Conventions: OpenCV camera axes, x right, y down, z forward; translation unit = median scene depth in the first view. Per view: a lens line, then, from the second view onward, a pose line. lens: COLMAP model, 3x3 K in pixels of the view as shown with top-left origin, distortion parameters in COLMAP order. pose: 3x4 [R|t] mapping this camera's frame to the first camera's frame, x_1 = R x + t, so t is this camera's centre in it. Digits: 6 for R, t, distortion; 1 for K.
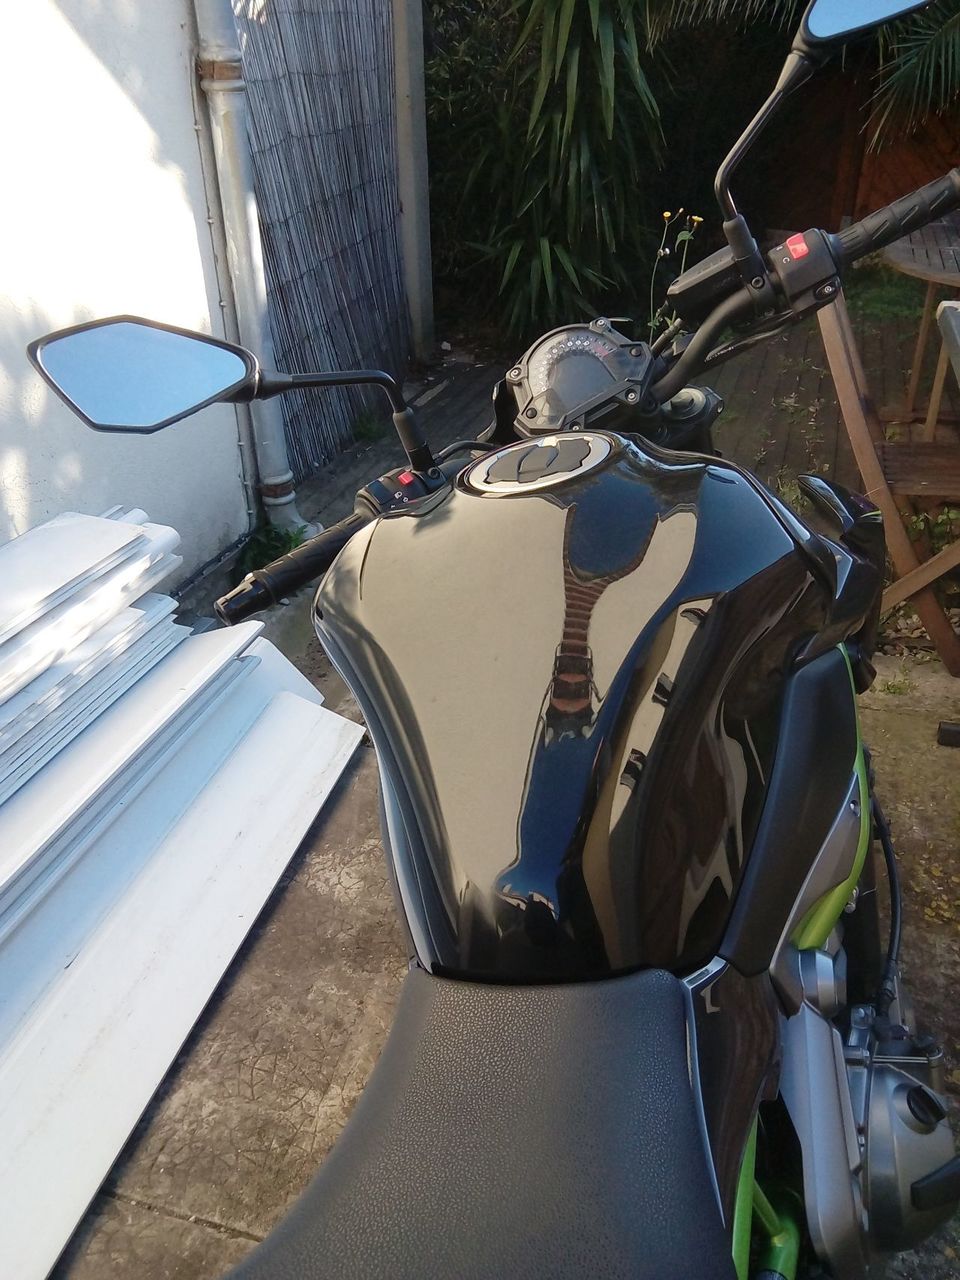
lens RADIAL K [[1030.0, 0, 477.6], [0, 1030.0, 662.9], [0, 0, 1]] dist [0.000732, 0.006697]
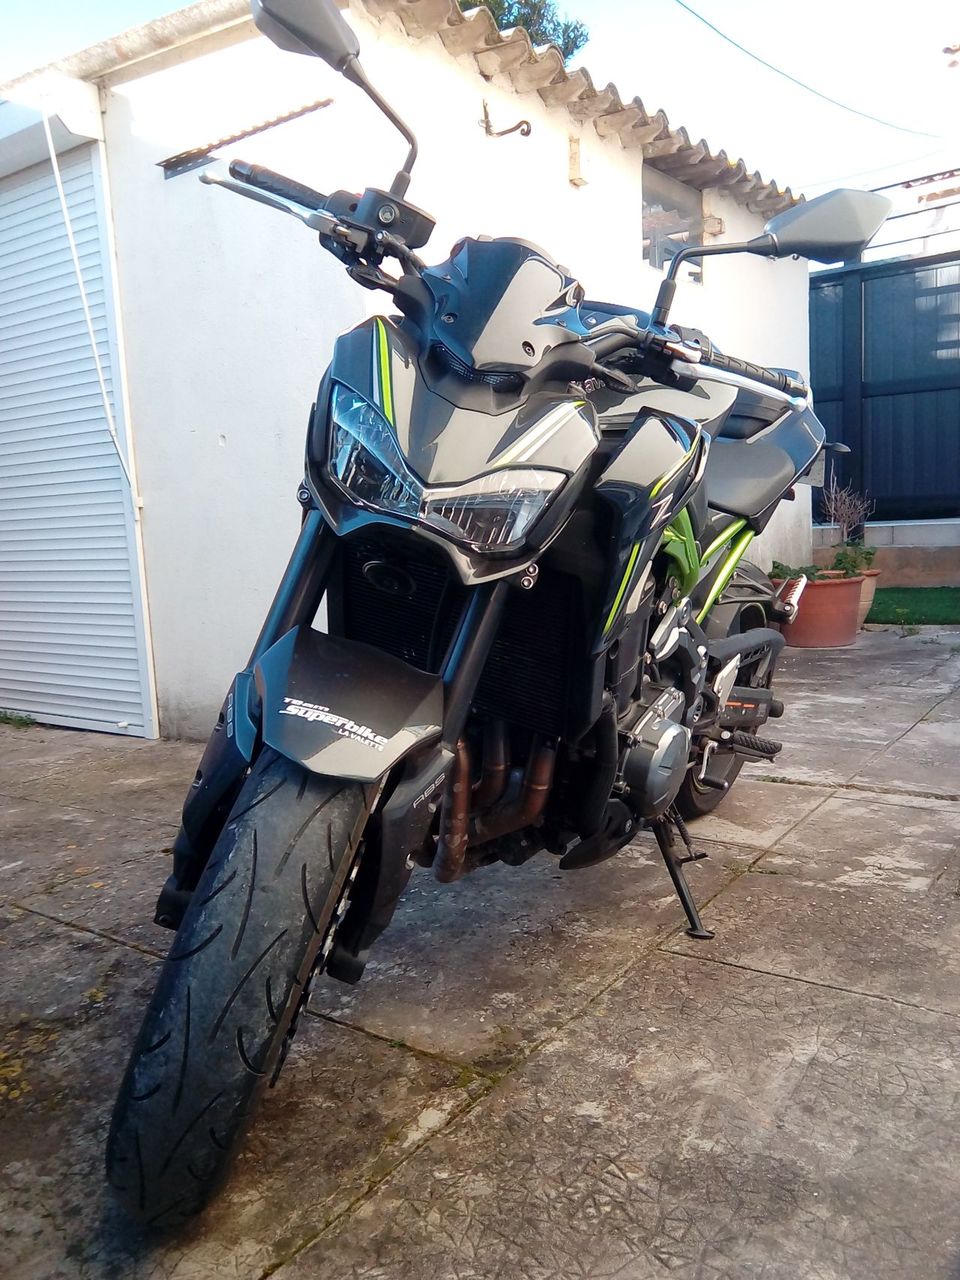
lens RADIAL K [[1030.0, 0, 477.6], [0, 1030.0, 662.9], [0, 0, 1]] dist [0.000732, 0.006697]
pose [[-0.947835, 0.016971, 0.318309, -0.127787], [0.215010, 0.771251, 0.599119, -0.365247], [-0.235328, 0.636305, -0.734667, 1.190023]]
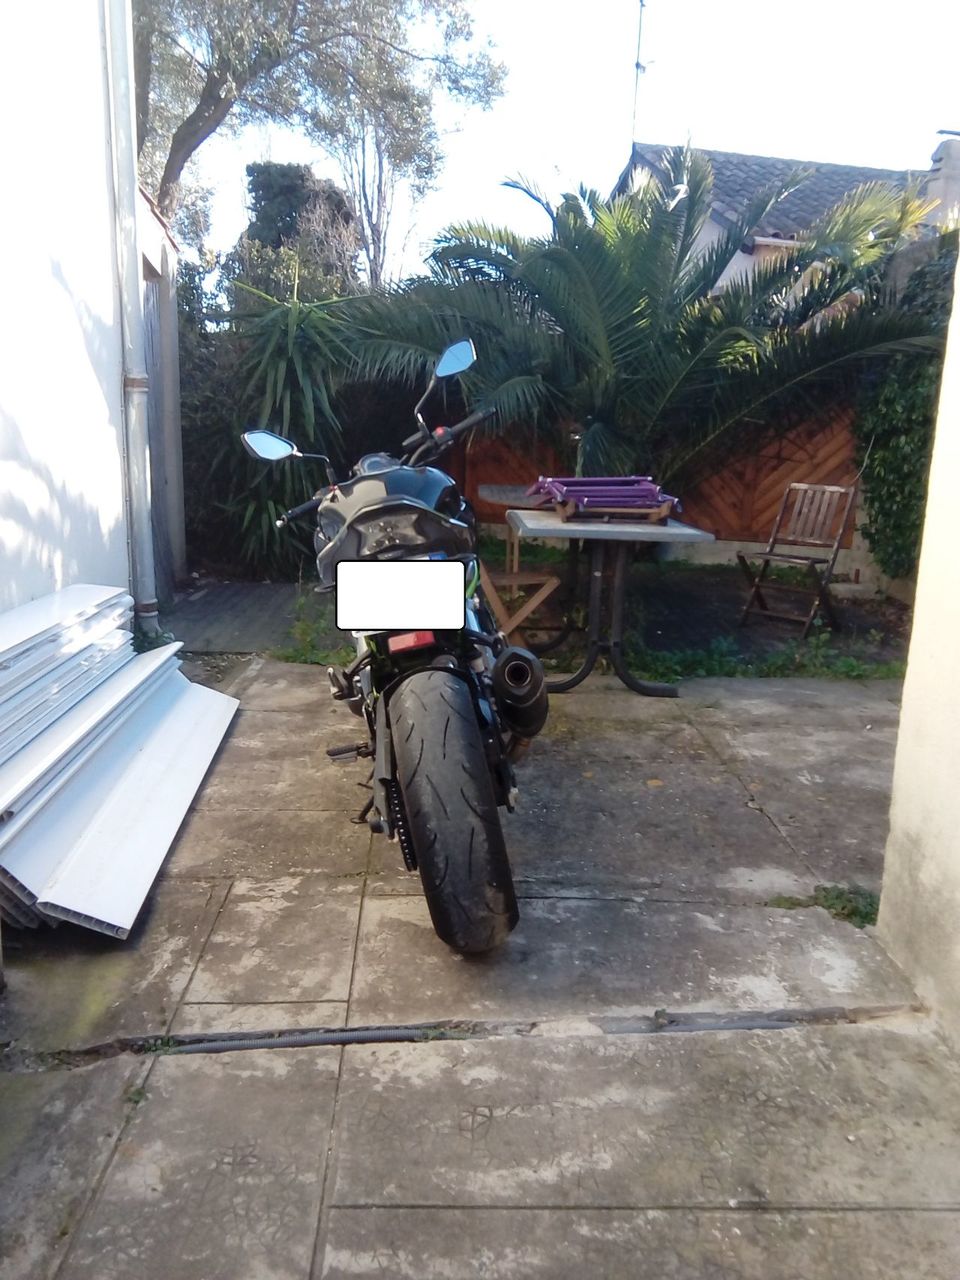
lens RADIAL K [[1018.3, 0, 480.0], [0, 1018.3, 640.0], [0, 0, 1]] dist [0.044287, -0.007041]
pose [[0.944140, -0.023133, 0.328731, -0.353138], [0.124364, 0.948785, -0.290415, 0.639878], [-0.305177, 0.315075, 0.898663, -0.948022]]
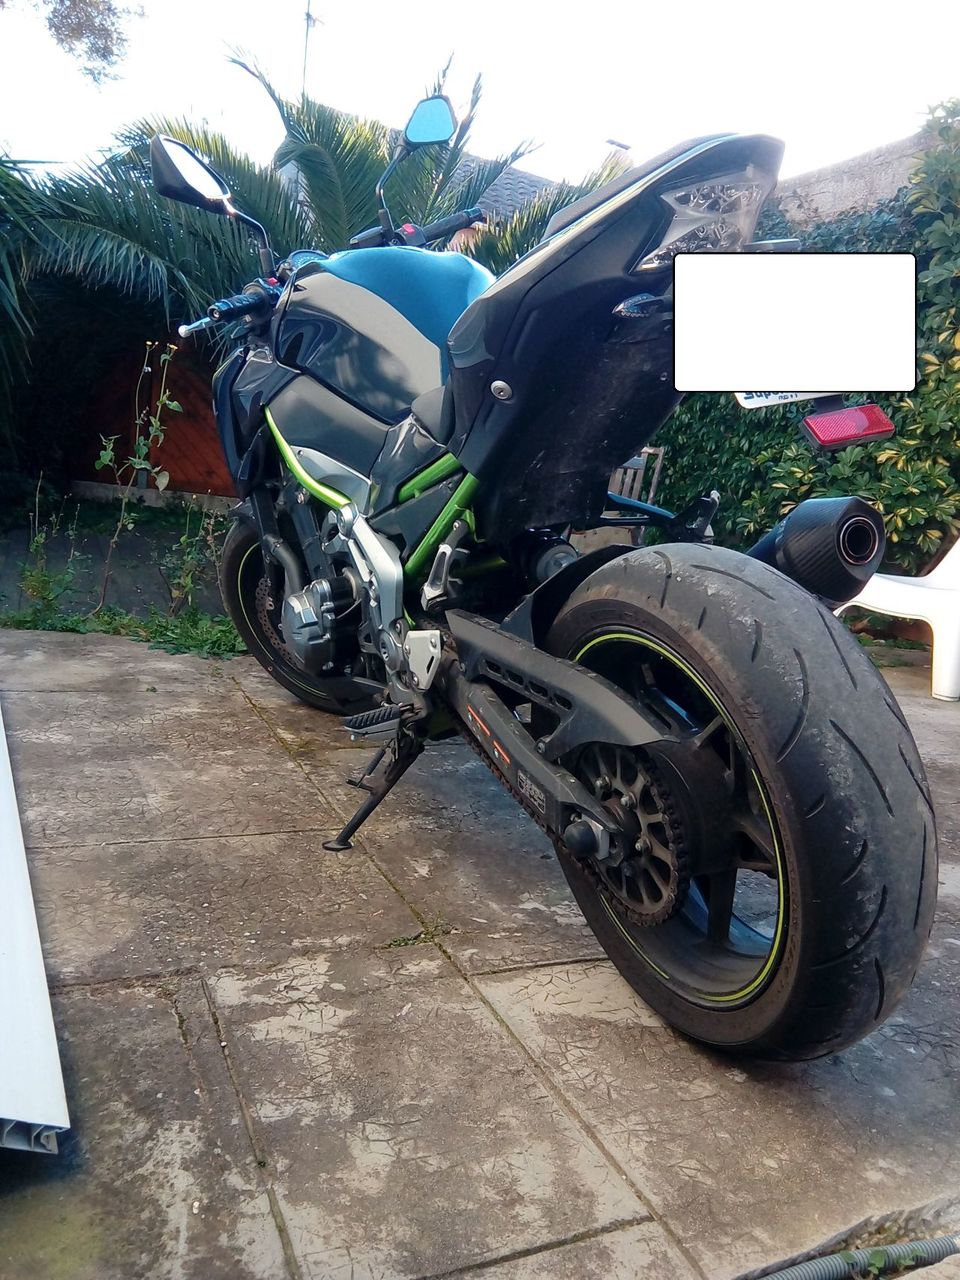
lens RADIAL K [[1030.0, 0, 477.6], [0, 1030.0, 662.9], [0, 0, 1]] dist [0.000732, 0.006697]
pose [[0.757597, -0.036891, 0.651679, -0.526526], [0.232331, 0.948255, -0.216412, 0.498794], [-0.609975, 0.315359, 0.726966, -0.199625]]
